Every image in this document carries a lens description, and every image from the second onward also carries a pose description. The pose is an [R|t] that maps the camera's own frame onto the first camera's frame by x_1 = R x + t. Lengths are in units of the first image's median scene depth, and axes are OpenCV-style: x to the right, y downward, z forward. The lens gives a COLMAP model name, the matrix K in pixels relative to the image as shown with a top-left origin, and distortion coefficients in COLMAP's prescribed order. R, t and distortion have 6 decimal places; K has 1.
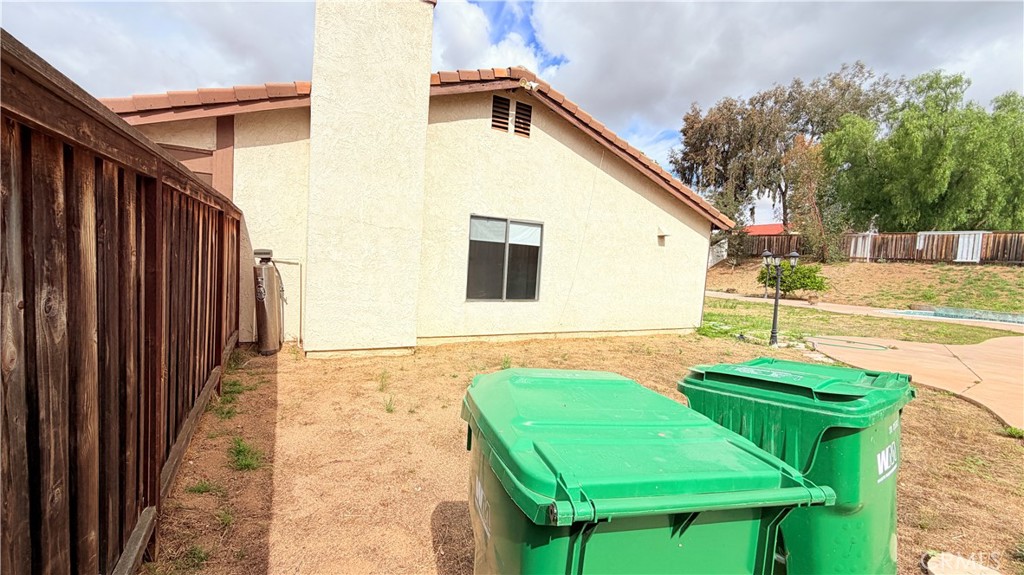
lens RADIAL K [[398.9, 0, 512.0], [0, 398.9, 287.5], [0, 0, 1]] dist [-0.000432, 0.000003]
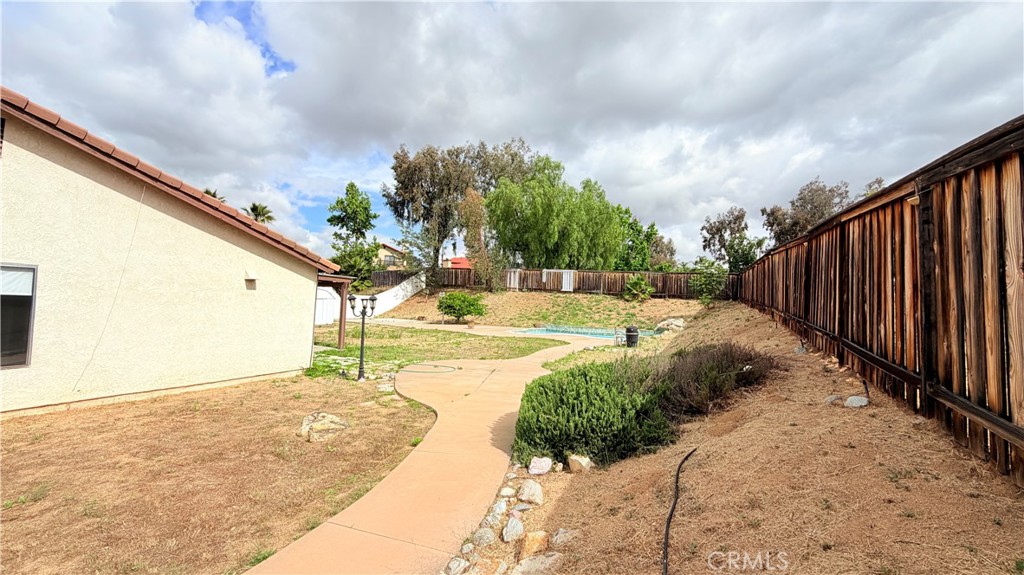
lens RADIAL K [[398.9, 0, 512.0], [0, 398.9, 287.5], [0, 0, 1]] dist [-0.000432, 0.000003]
pose [[0.823093, -0.008380, 0.567845, 0.137175], [0.043335, 0.997903, -0.048089, -0.014178], [-0.566251, 0.064189, 0.821729, -0.060649]]
